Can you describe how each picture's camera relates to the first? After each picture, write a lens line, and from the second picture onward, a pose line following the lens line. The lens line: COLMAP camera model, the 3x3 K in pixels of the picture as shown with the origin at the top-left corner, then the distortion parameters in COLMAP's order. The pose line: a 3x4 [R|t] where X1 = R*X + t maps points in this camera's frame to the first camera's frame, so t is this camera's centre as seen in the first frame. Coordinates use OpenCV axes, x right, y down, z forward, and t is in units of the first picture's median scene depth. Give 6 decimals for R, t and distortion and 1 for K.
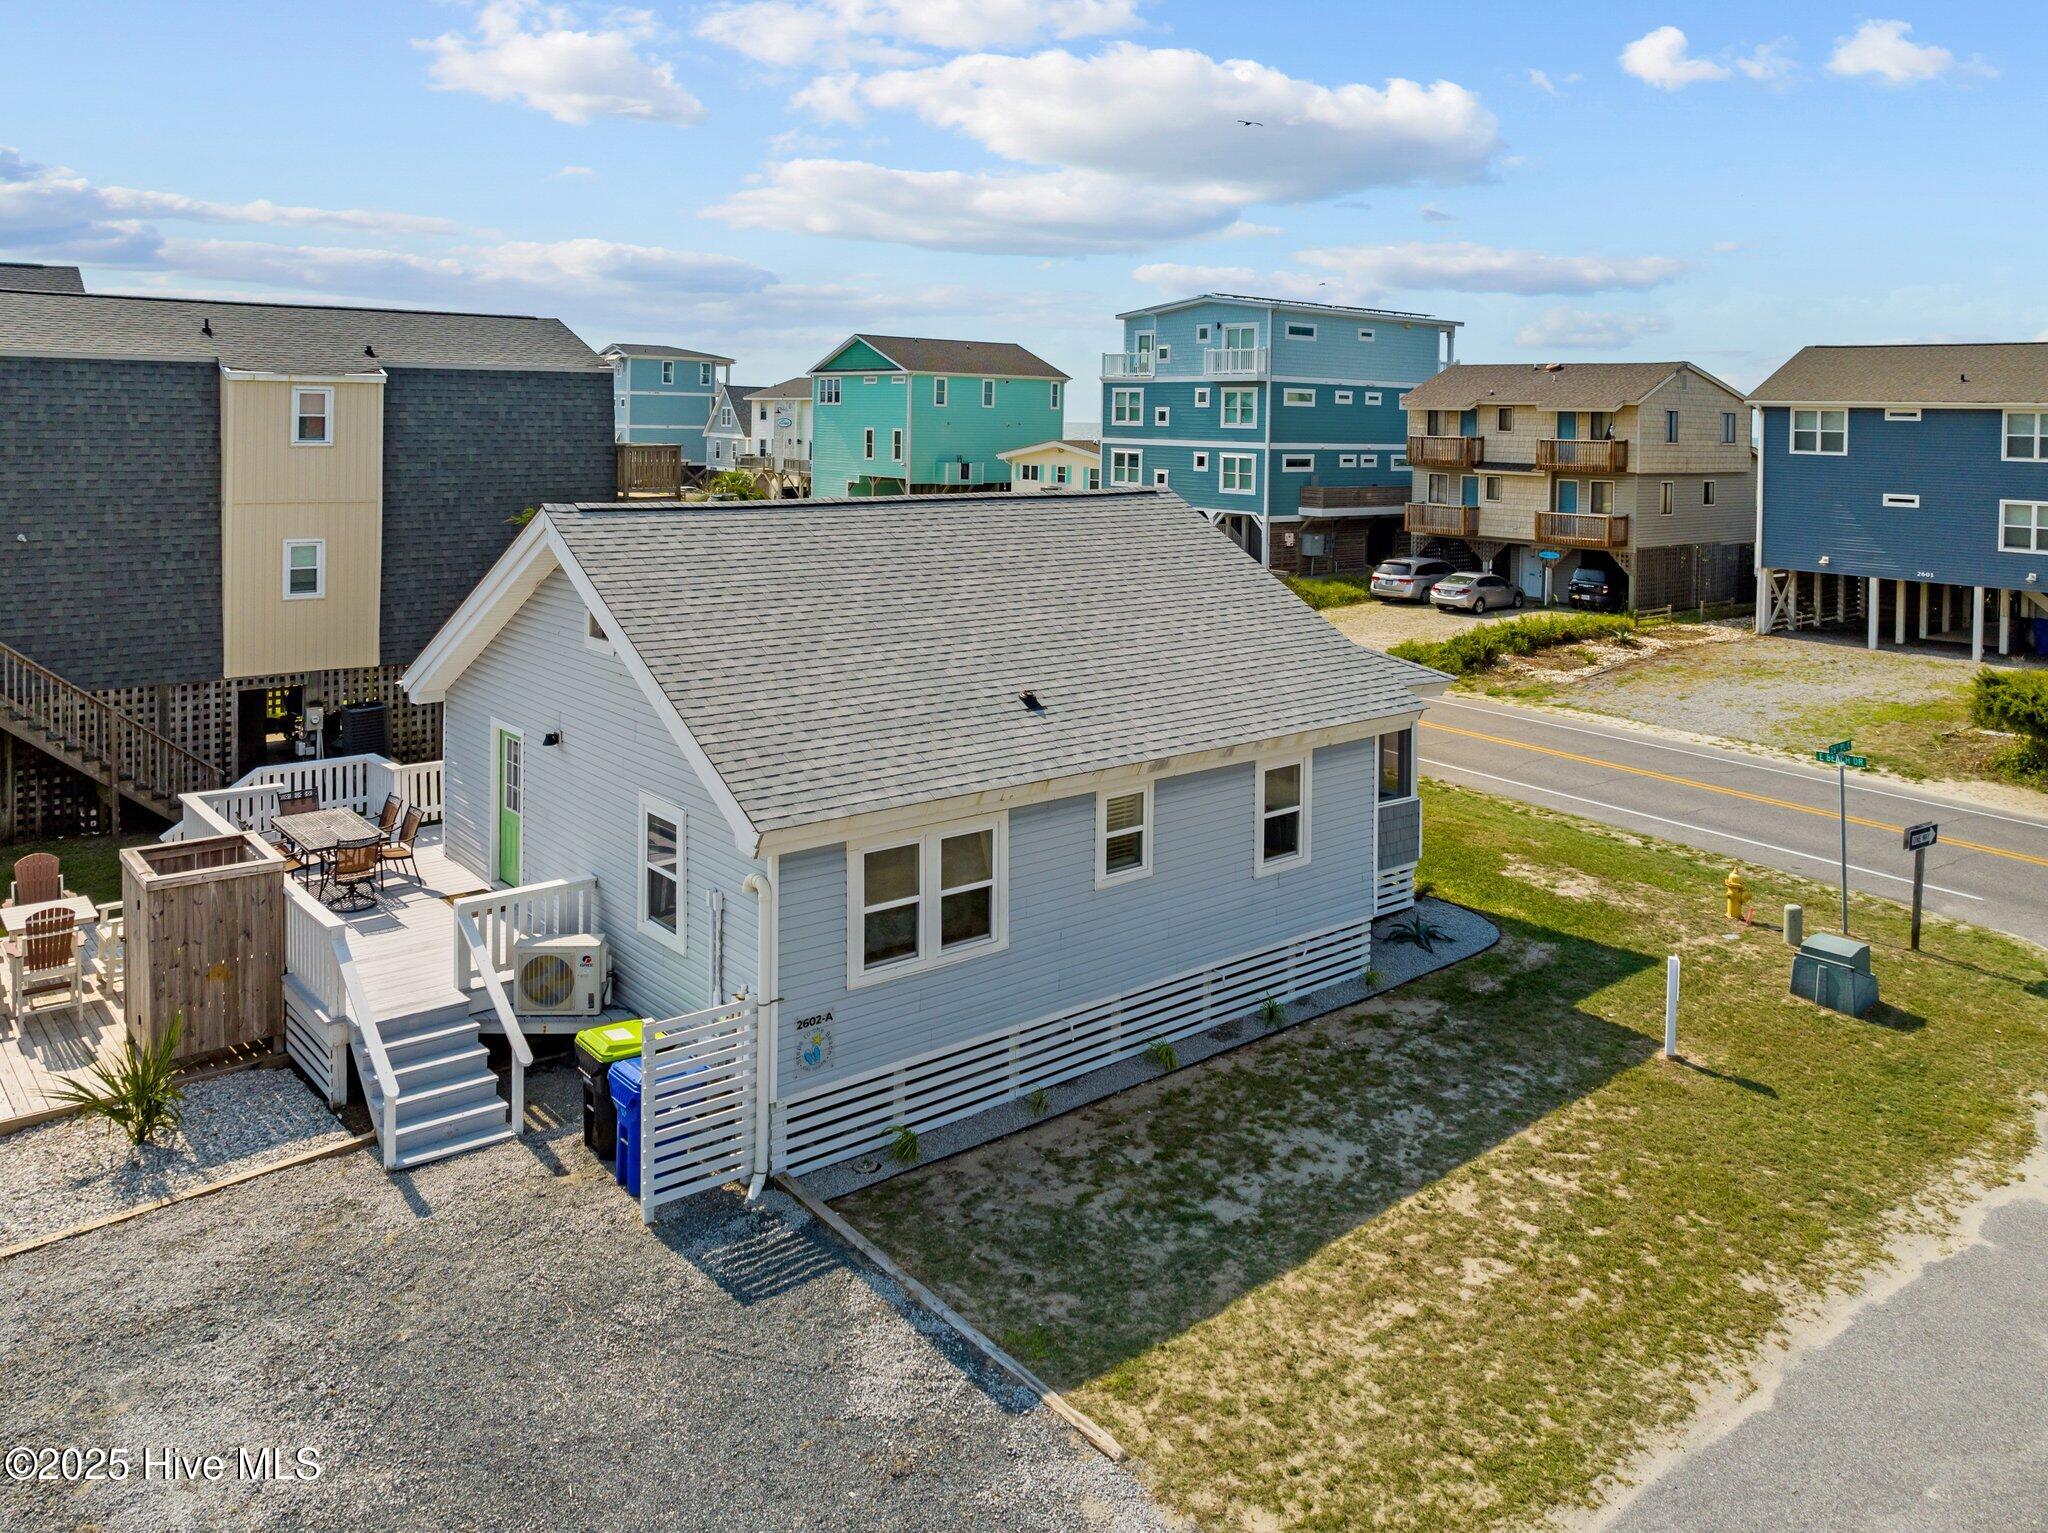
lens RADIAL K [[1528.0, 0, 1035.8], [0, 1528.0, 426.1], [0, 0, 1]] dist [-0.027563, 0.000058]
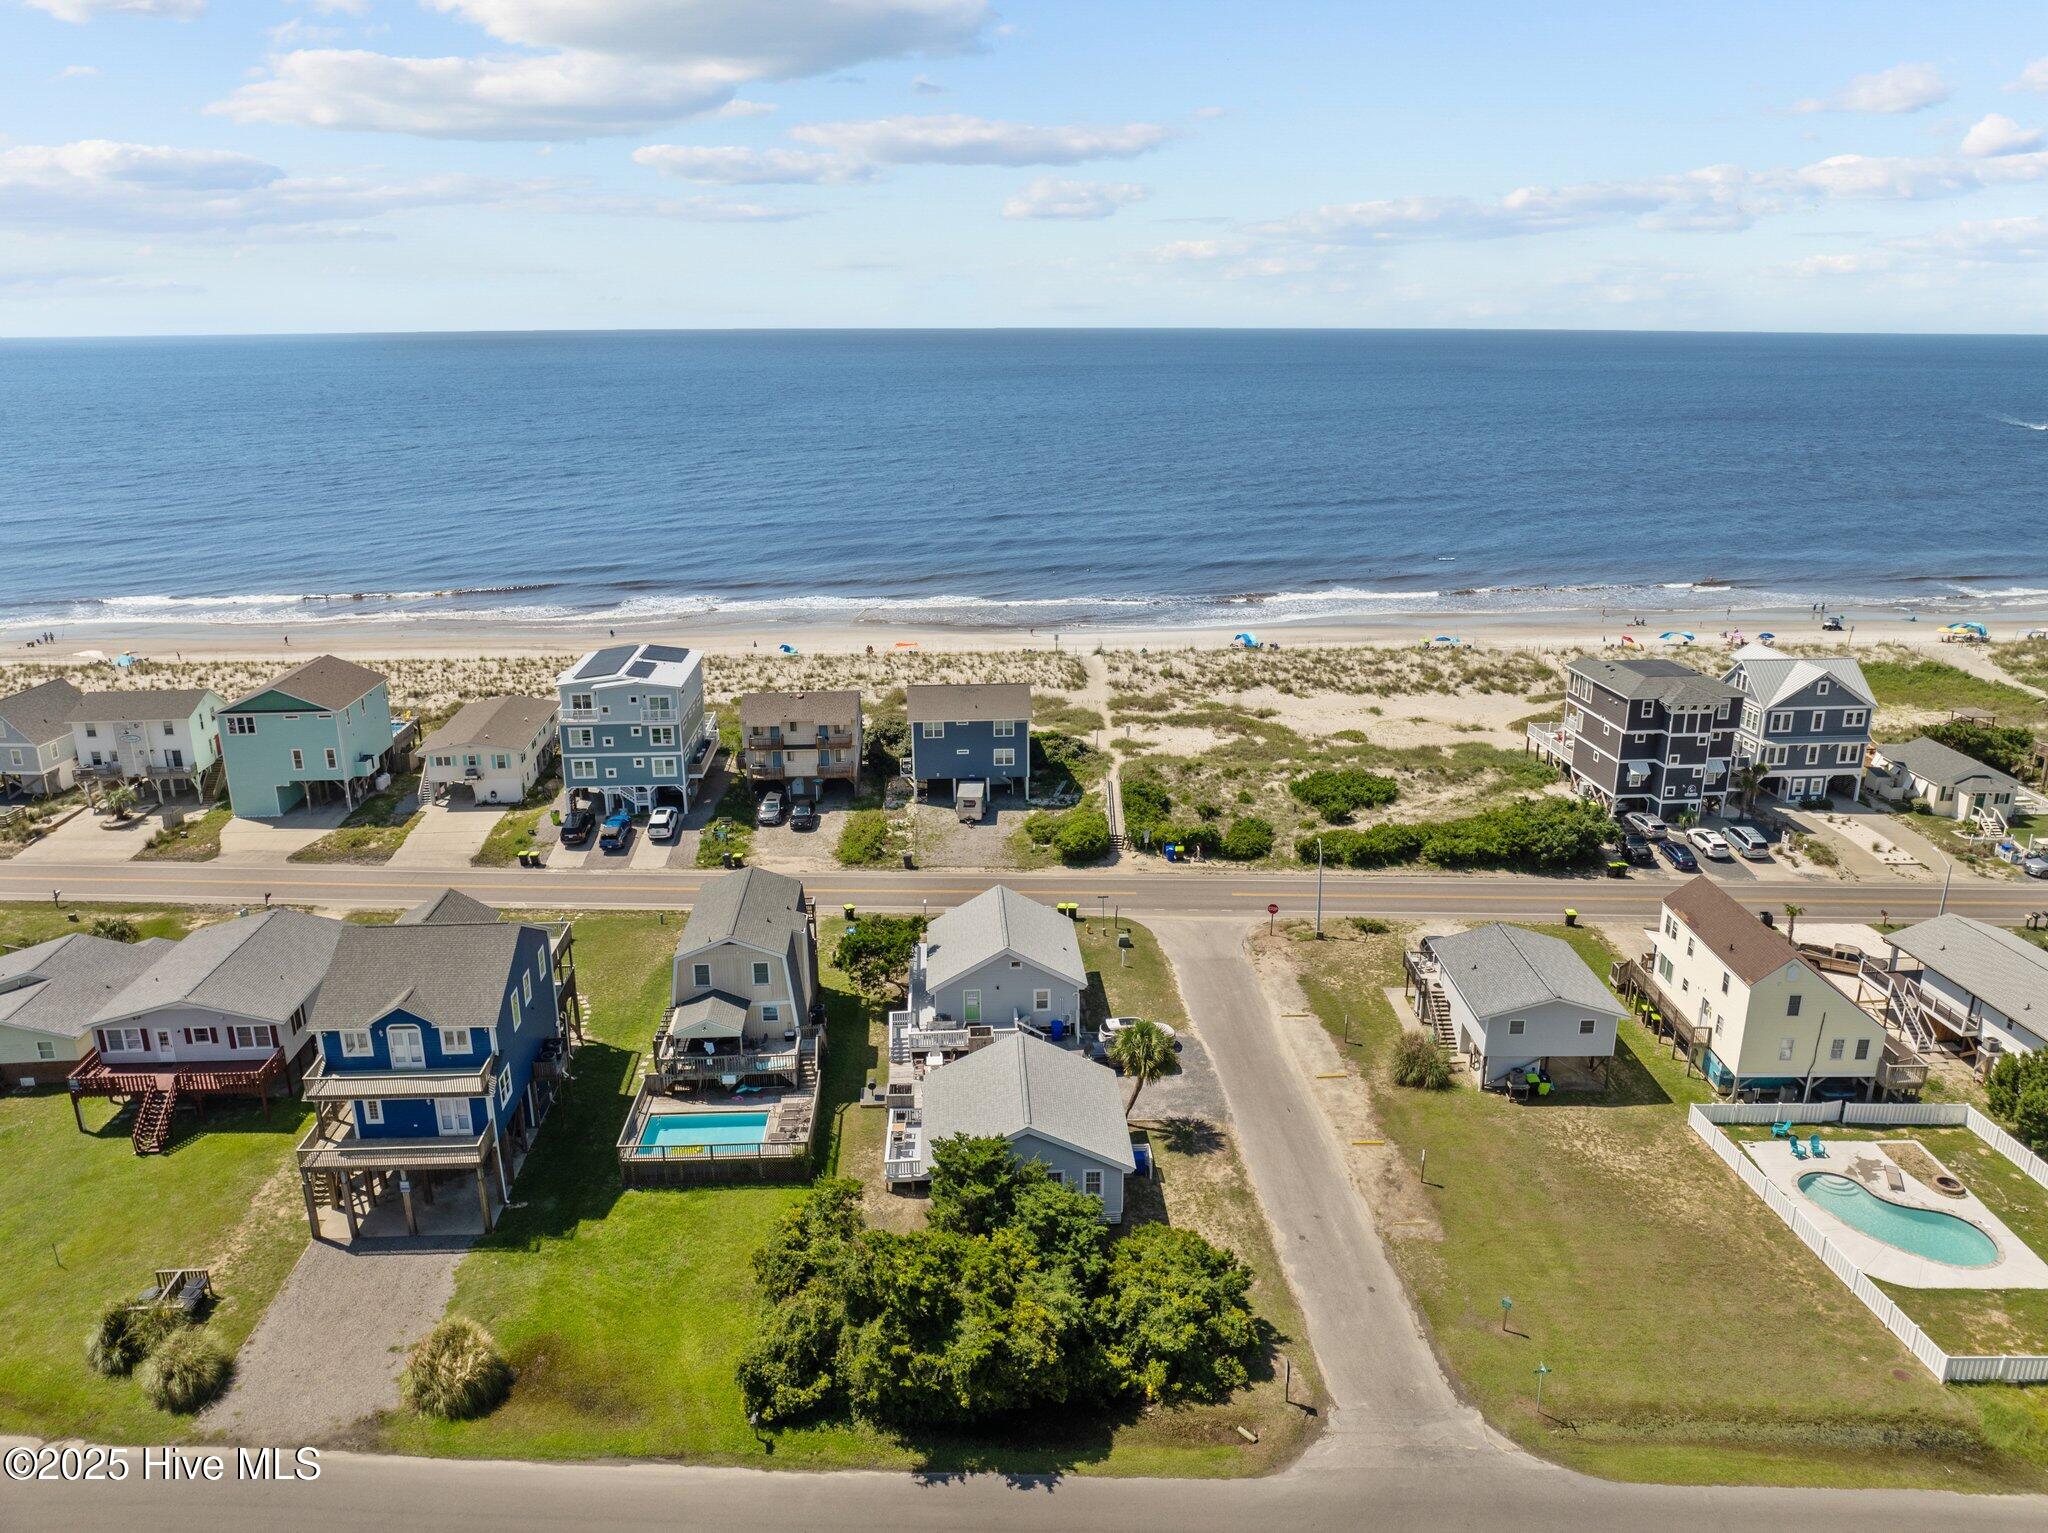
lens RADIAL K [[1430.7, 0, 1032.7], [0, 1430.7, 731.7], [0, 0, 1]] dist [-0.035733, 0.001686]
pose [[0.596095, -0.235716, 0.767534, -1.123339], [0.017596, 0.959541, 0.281017, -0.592734], [-0.802721, -0.154007, 0.576125, -0.520475]]
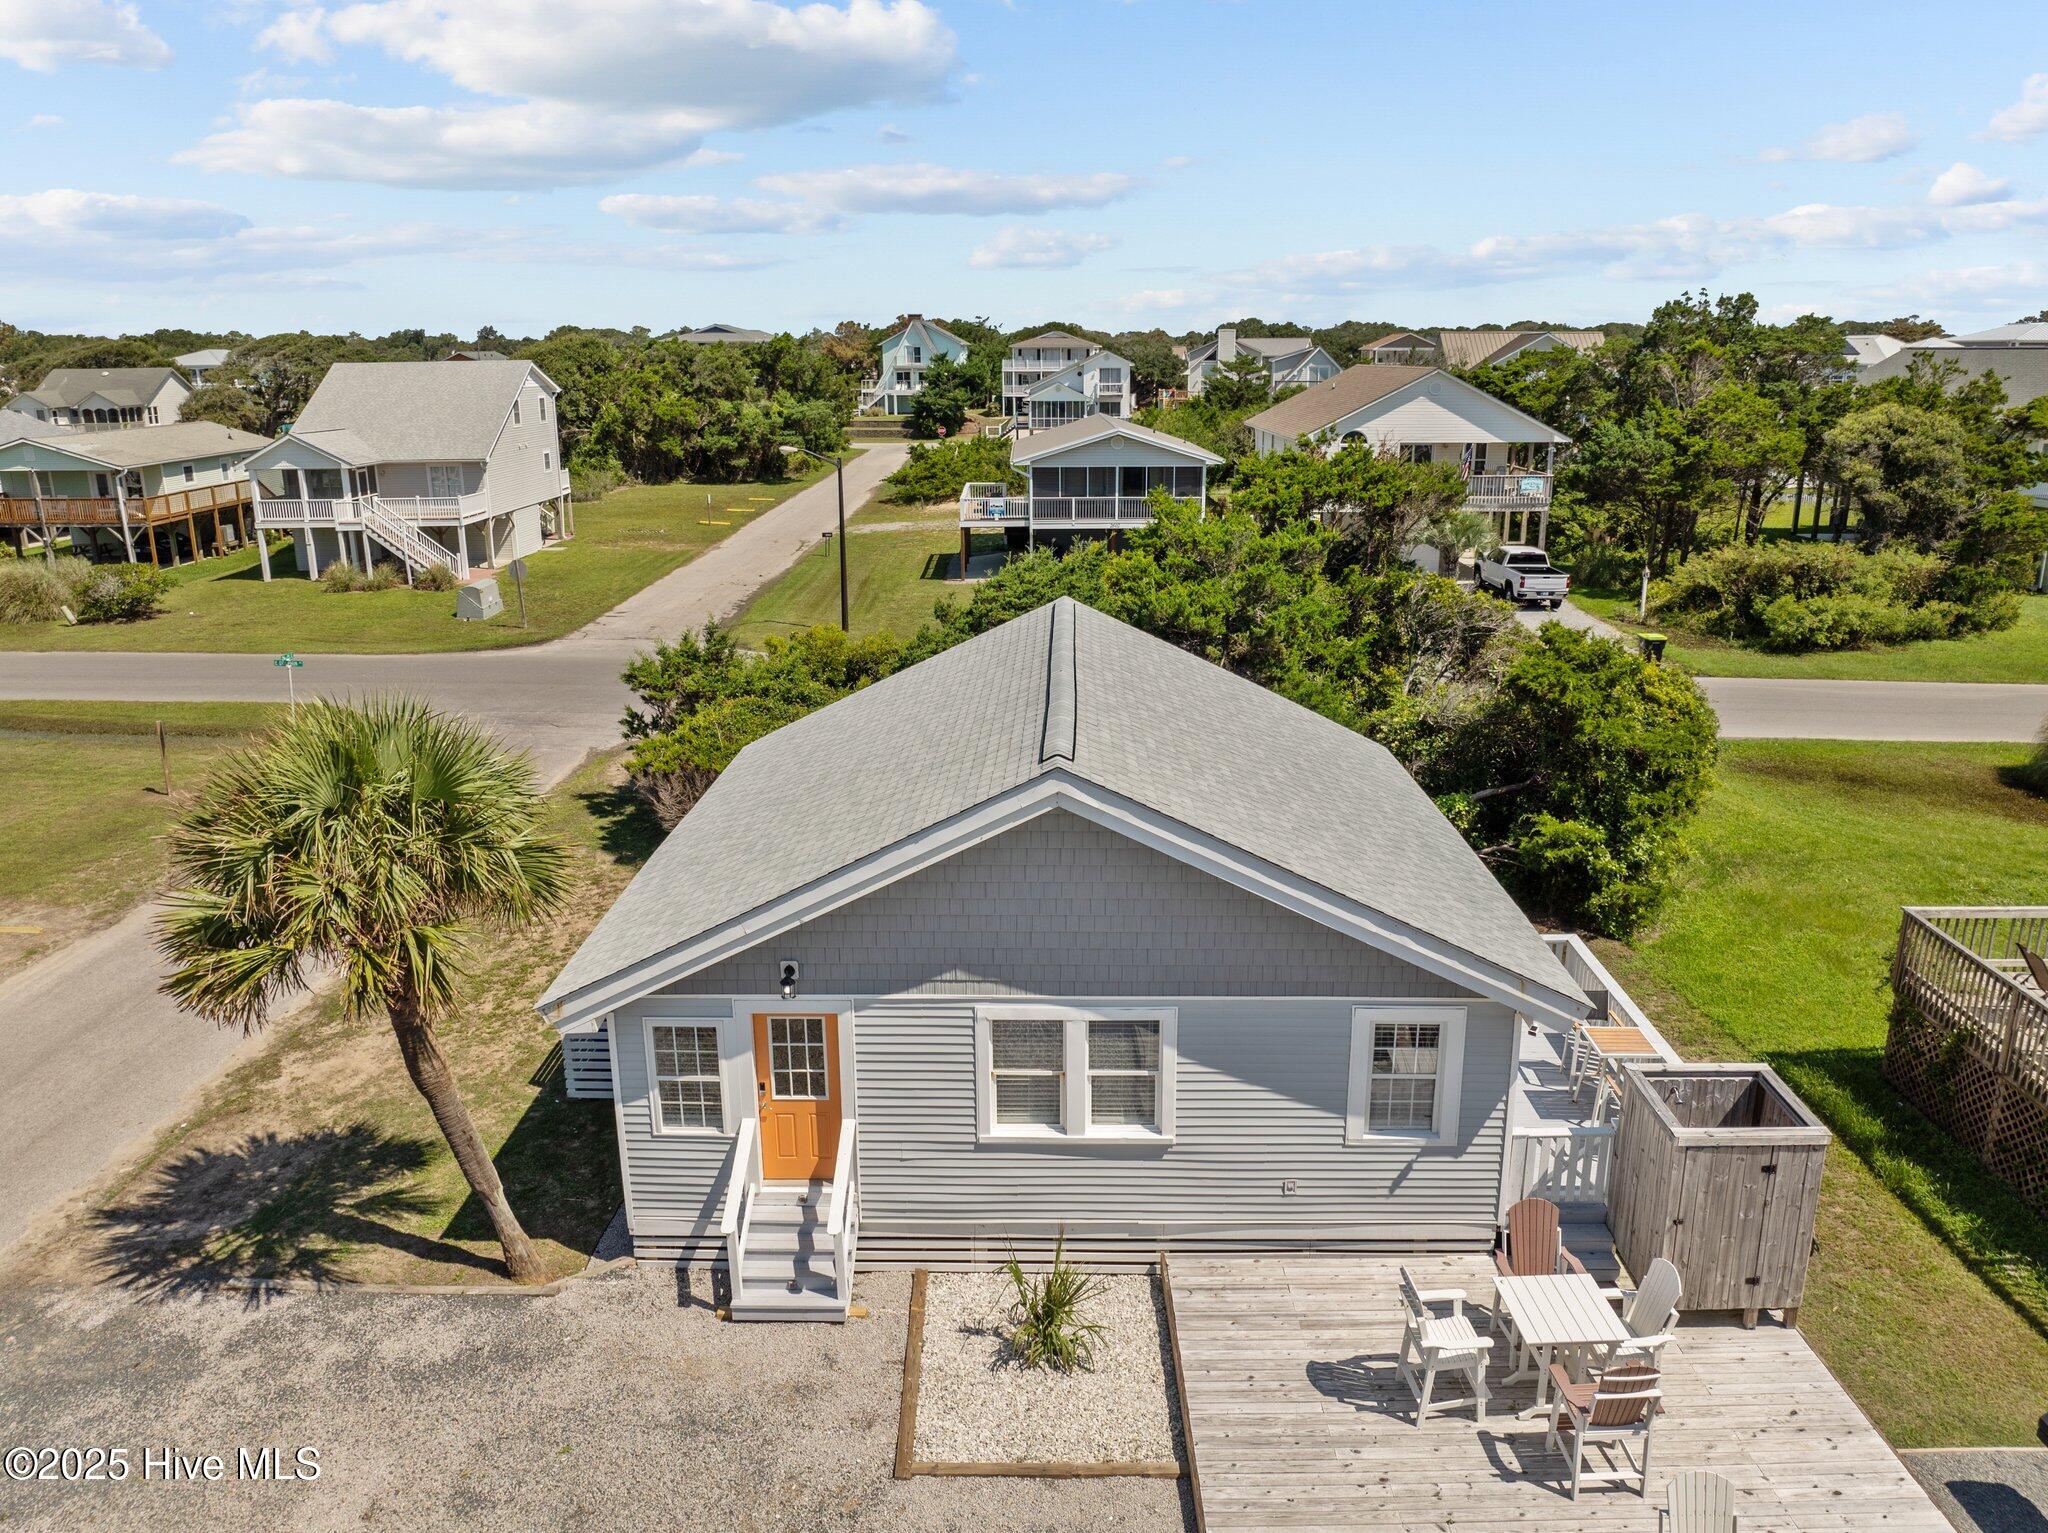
lens RADIAL K [[1436.1, 0, 1028.5], [0, 1436.1, 772.0], [0, 0, 1]] dist [-0.040885, -0.000292]
pose [[-0.656604, 0.193583, -0.728970, -0.052482], [-0.012370, 0.963607, 0.267035, -0.035285], [0.754134, 0.184354, -0.630314, 0.316160]]
